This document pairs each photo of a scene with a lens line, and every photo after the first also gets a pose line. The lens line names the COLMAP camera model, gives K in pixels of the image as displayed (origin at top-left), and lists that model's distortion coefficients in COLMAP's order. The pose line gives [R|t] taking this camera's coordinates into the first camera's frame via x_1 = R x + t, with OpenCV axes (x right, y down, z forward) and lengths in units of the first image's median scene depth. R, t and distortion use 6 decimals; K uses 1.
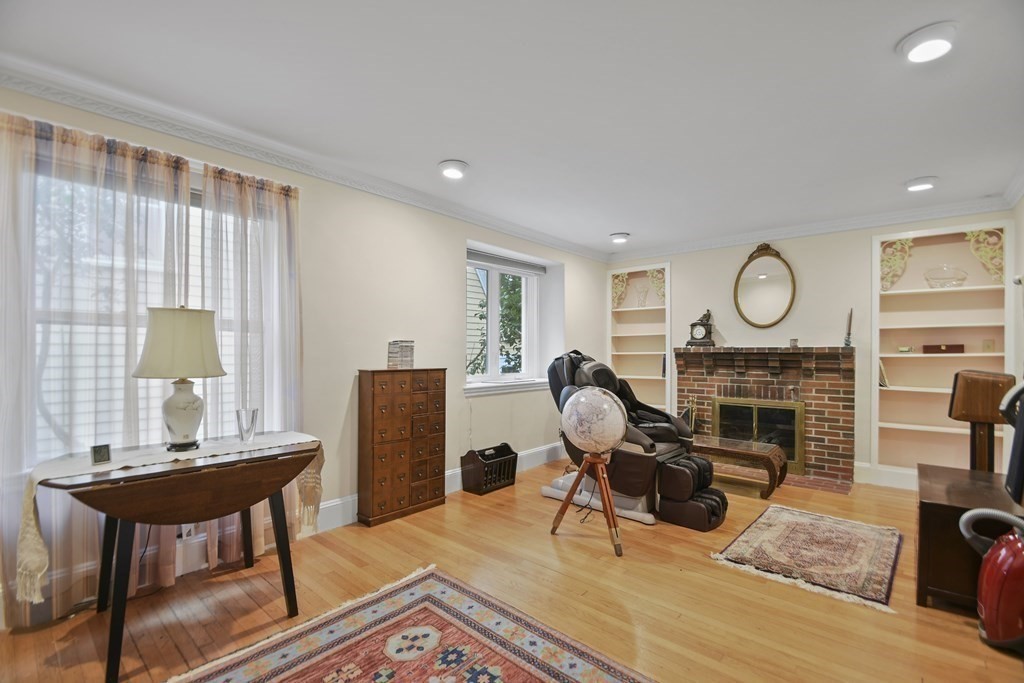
lens RADIAL K [[459.4, 0, 506.1], [0, 459.4, 349.5], [0, 0, 1]] dist [-0.014165, -0.000403]
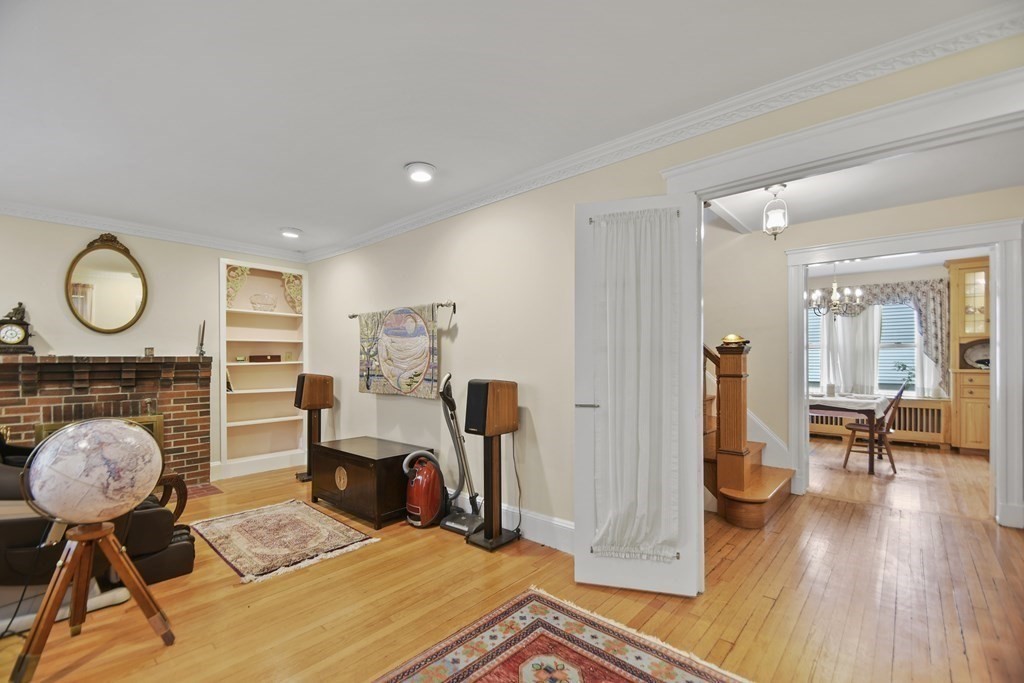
lens RADIAL K [[459.4, 0, 504.7], [0, 459.4, 351.0], [0, 0, 1]] dist [-0.014165, -0.000403]
pose [[-0.029302, 0.015466, 0.999451, -0.337896], [-0.001180, 0.999879, -0.015507, -0.002955], [-0.999570, -0.001634, -0.029280, 0.333089]]
